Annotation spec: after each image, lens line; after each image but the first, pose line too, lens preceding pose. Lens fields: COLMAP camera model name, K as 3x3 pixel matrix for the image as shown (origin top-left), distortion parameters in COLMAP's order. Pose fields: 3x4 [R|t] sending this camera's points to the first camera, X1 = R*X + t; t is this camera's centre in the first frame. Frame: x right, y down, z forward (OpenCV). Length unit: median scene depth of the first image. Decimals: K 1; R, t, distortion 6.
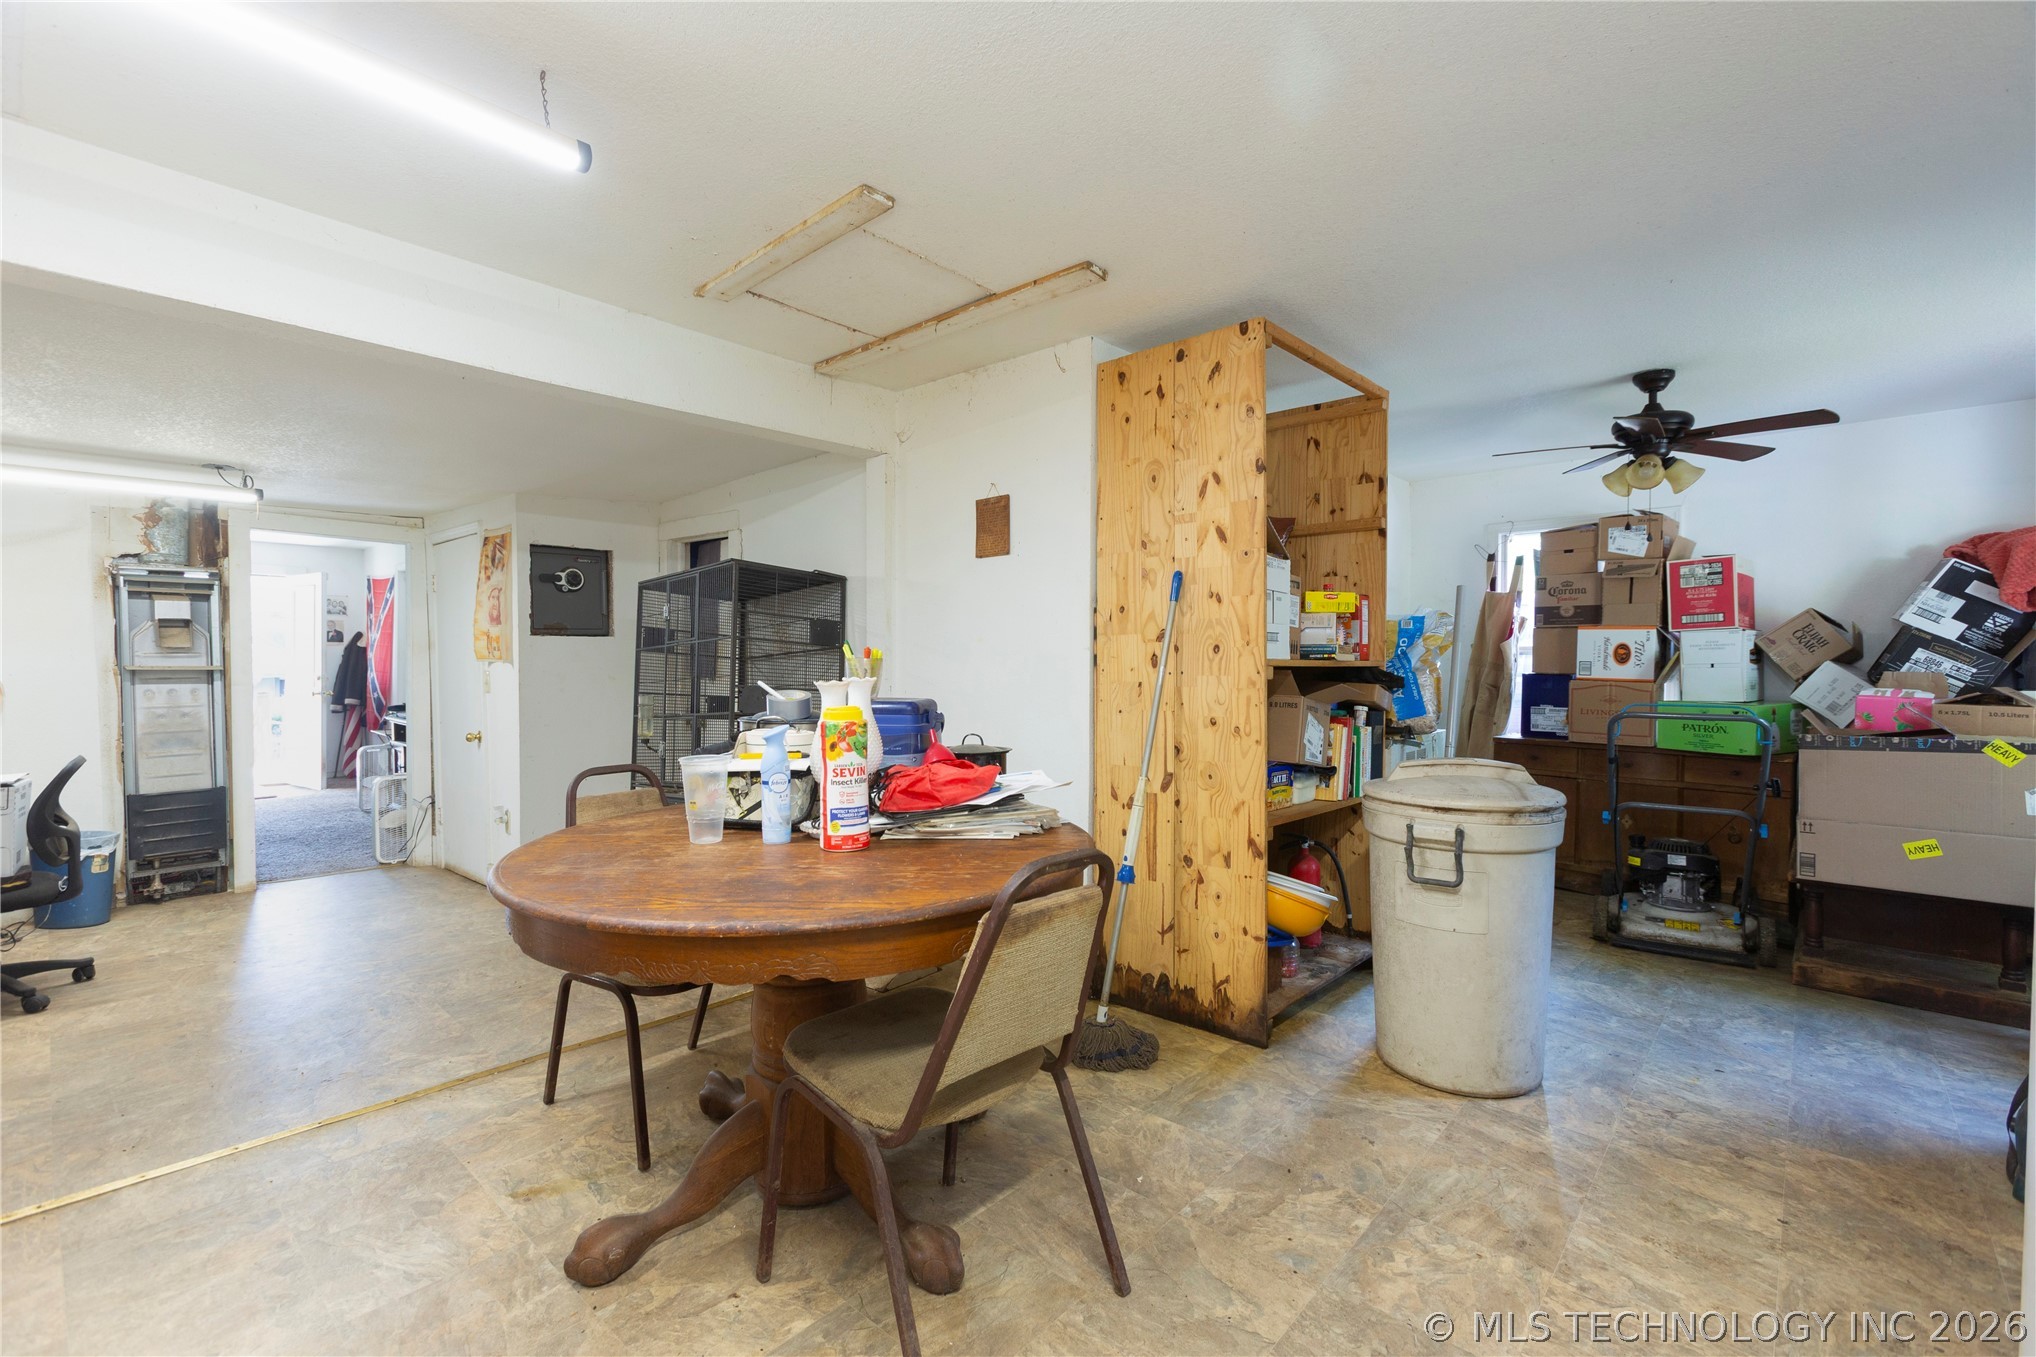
lens RADIAL K [[894.7, 0, 1024.3], [0, 894.7, 671.0], [0, 0, 1]] dist [-0.002431, 0.005296]
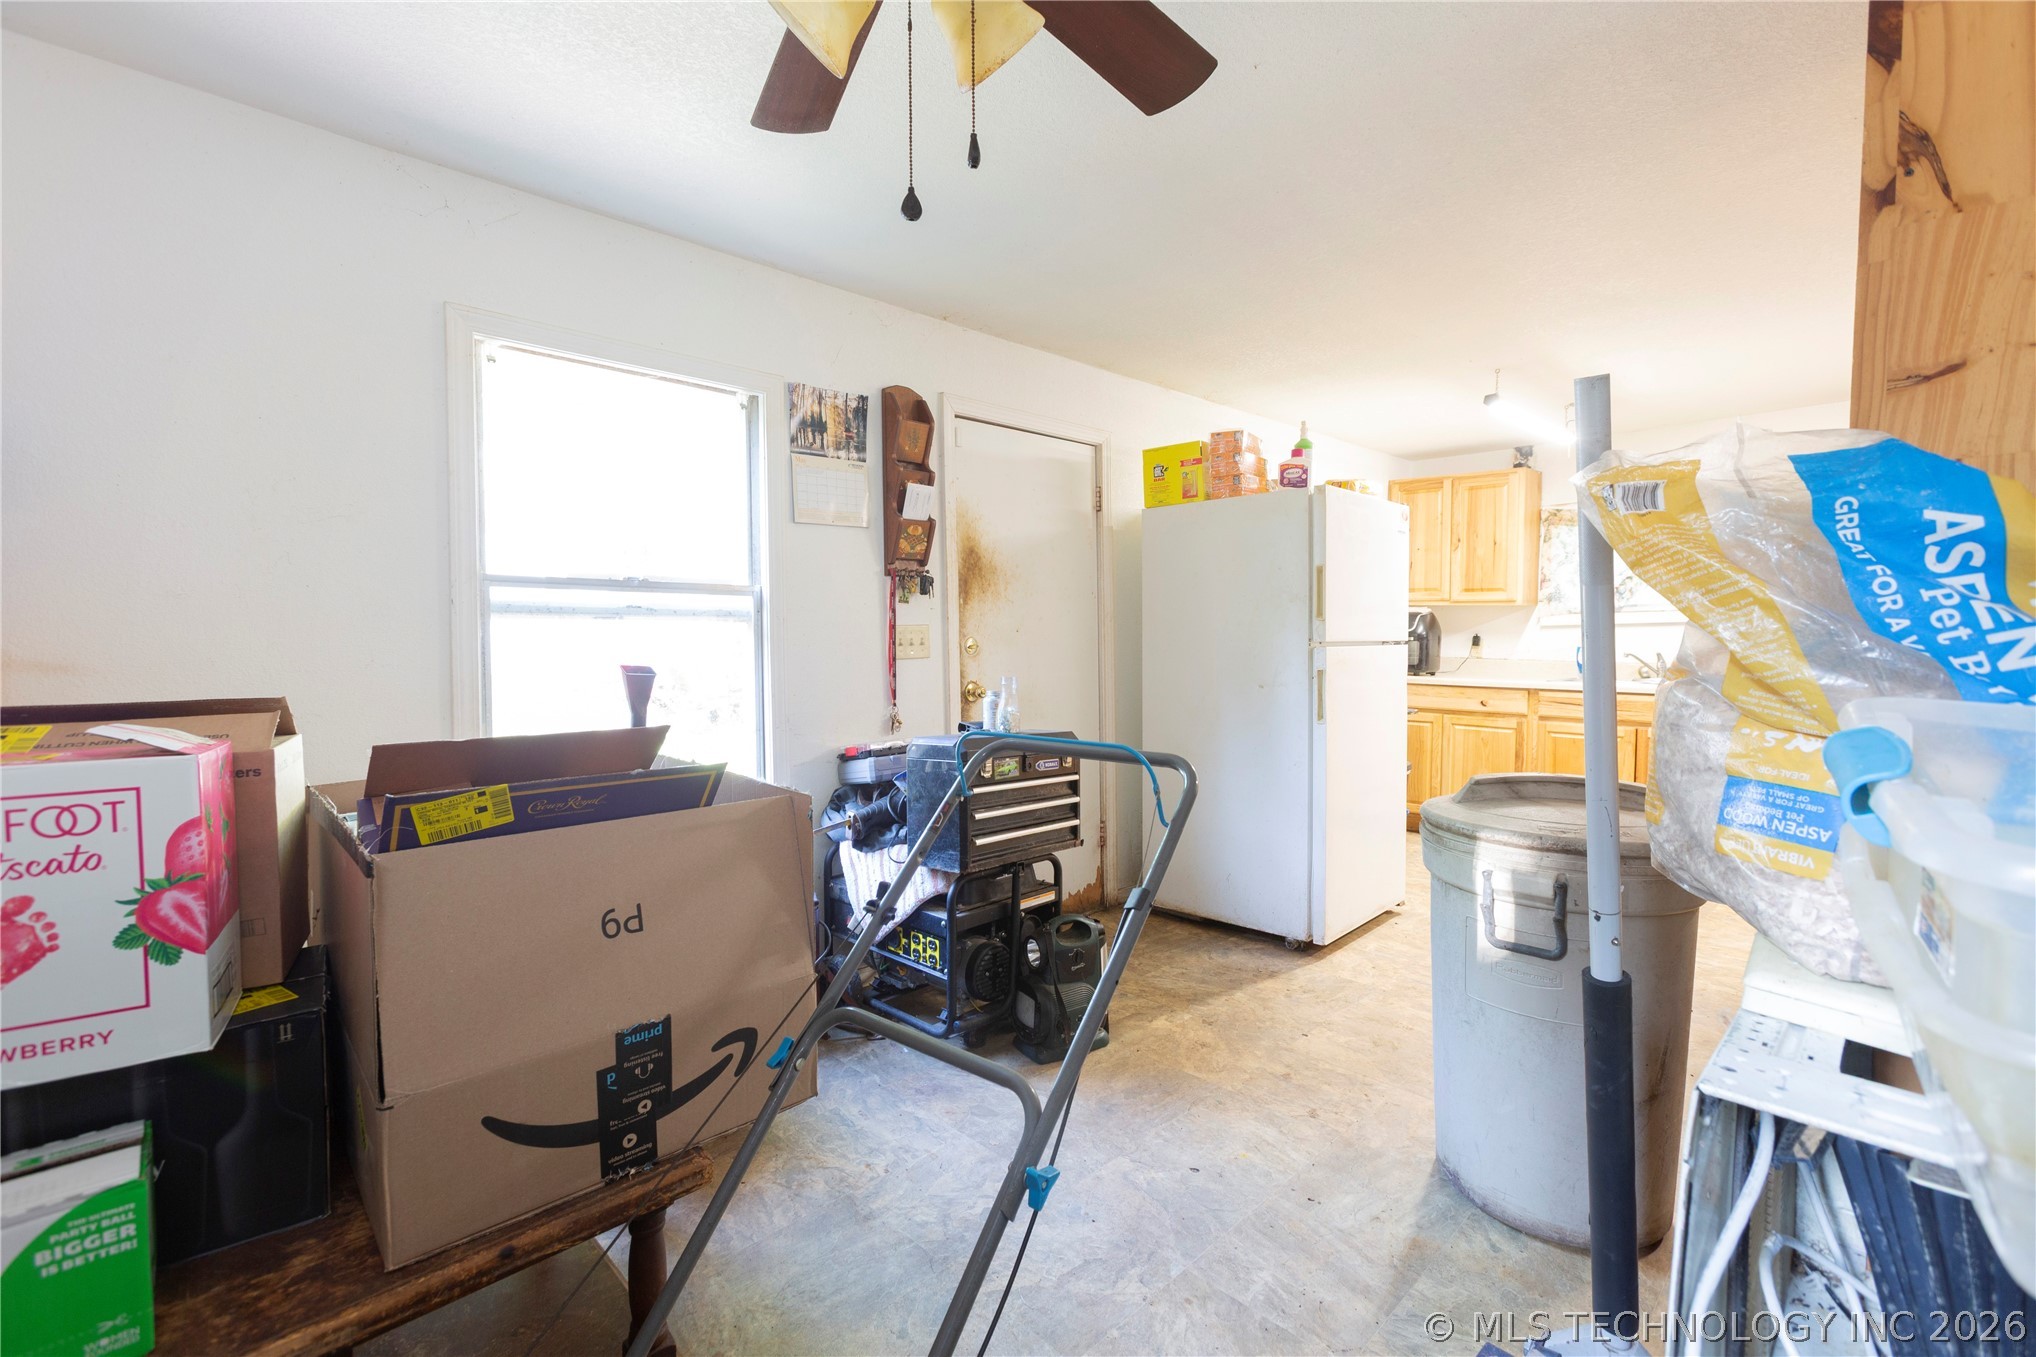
lens RADIAL K [[912.2, 0, 1020.6], [0, 912.2, 672.1], [0, 0, 1]] dist [-0.007956, 0.001332]
pose [[-0.998044, -0.007409, 0.062073, 0.531127], [-0.004086, 0.998560, 0.053490, -0.013869], [-0.062380, 0.053132, -0.996637, 1.066763]]
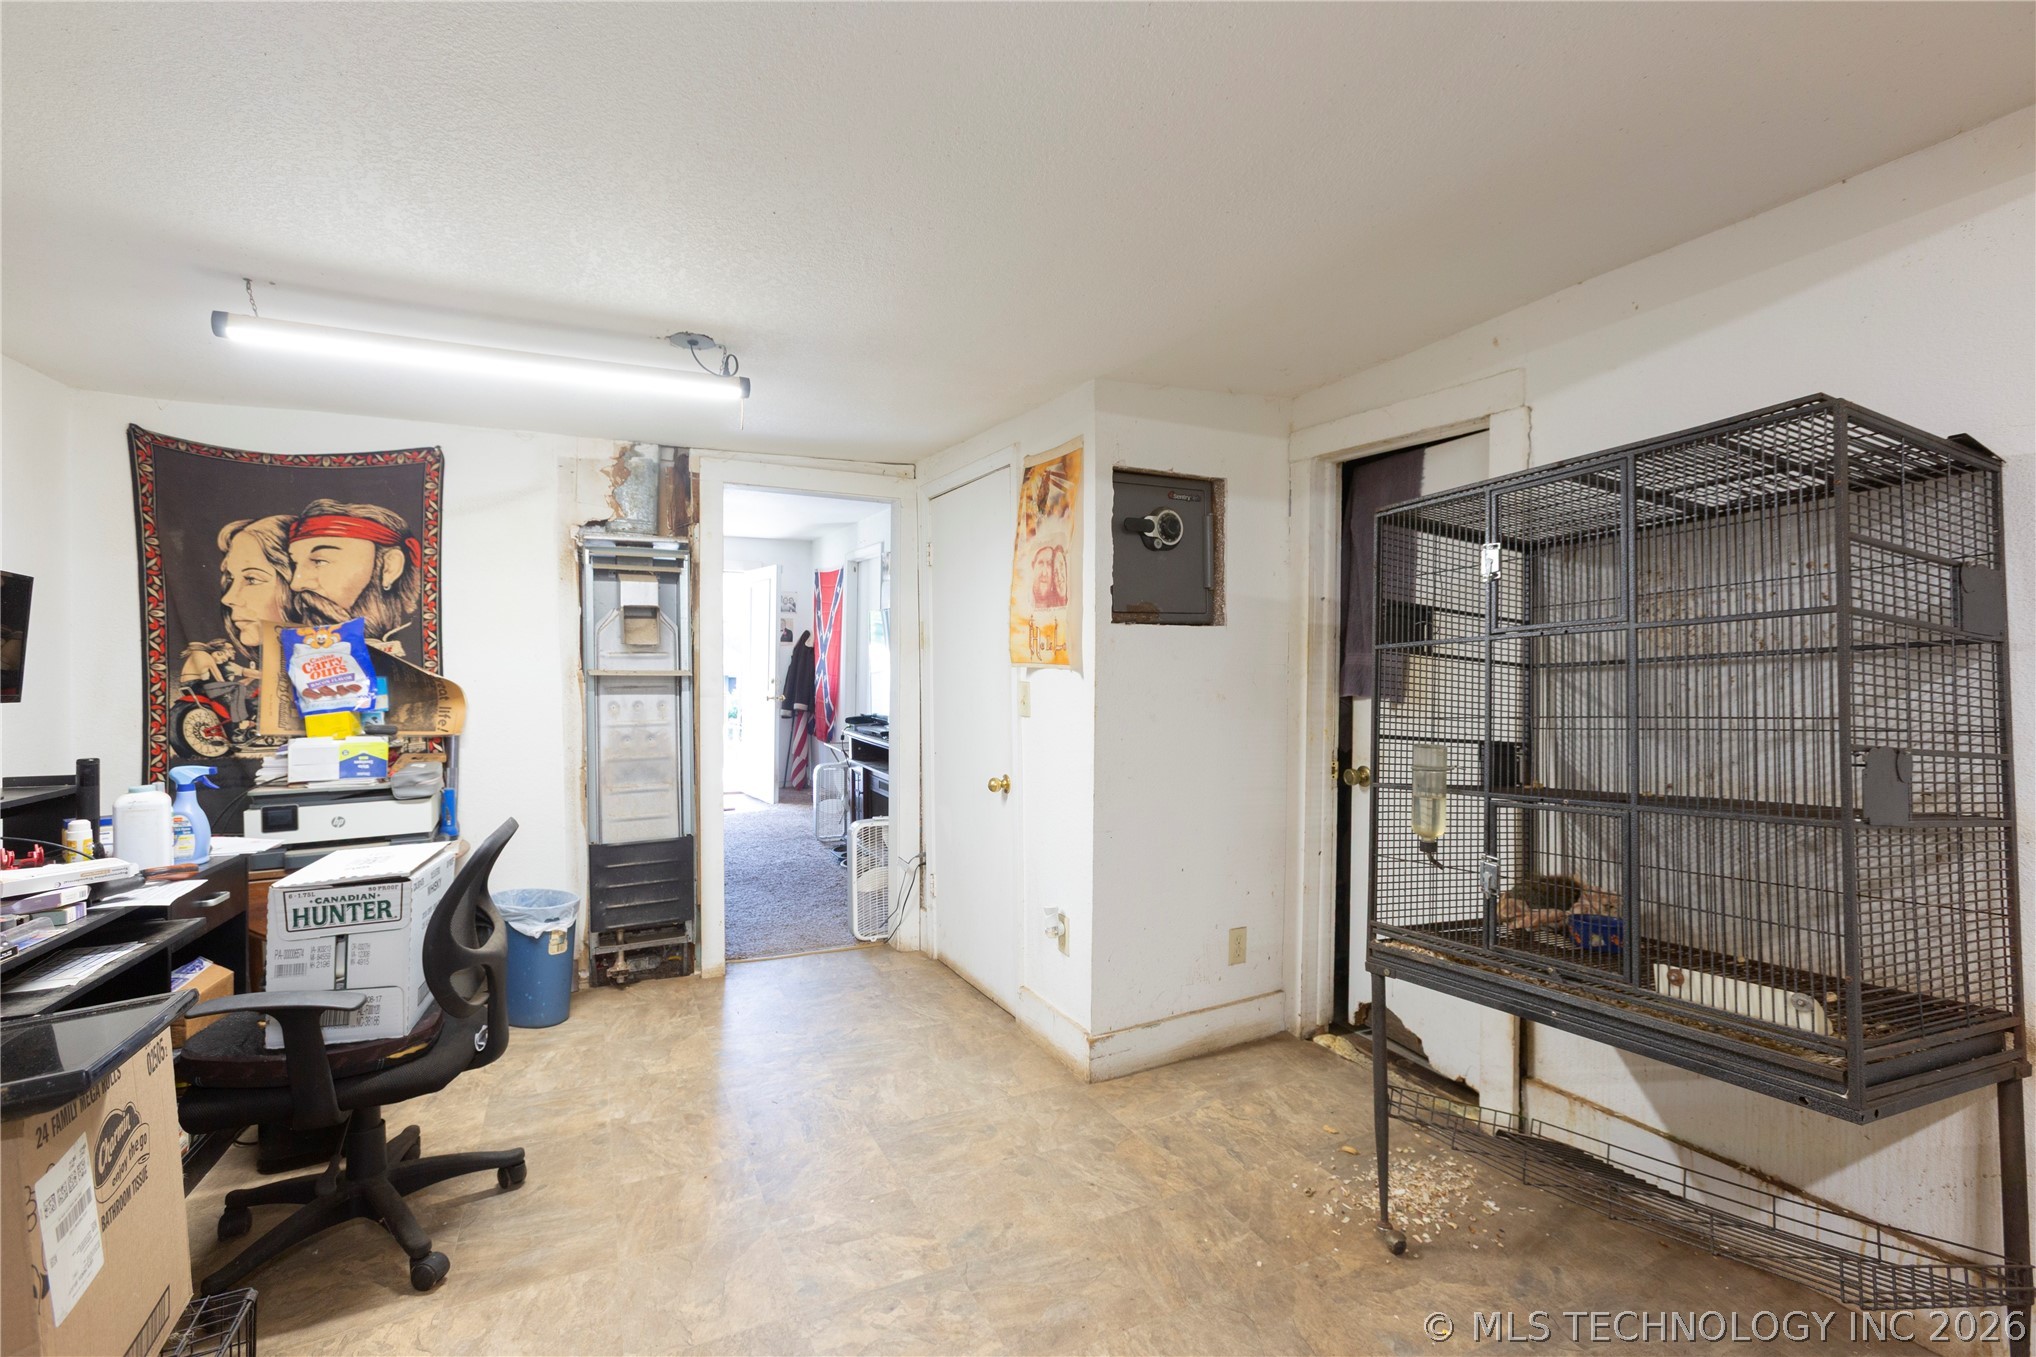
lens RADIAL K [[912.2, 0, 1020.6], [0, 912.2, 672.1], [0, 0, 1]] dist [-0.007956, 0.001332]
pose [[0.928522, 0.010000, -0.371143, -0.412300], [-0.010642, 0.999943, 0.000318, -0.008417], [0.371125, 0.003654, 0.928576, 0.456574]]
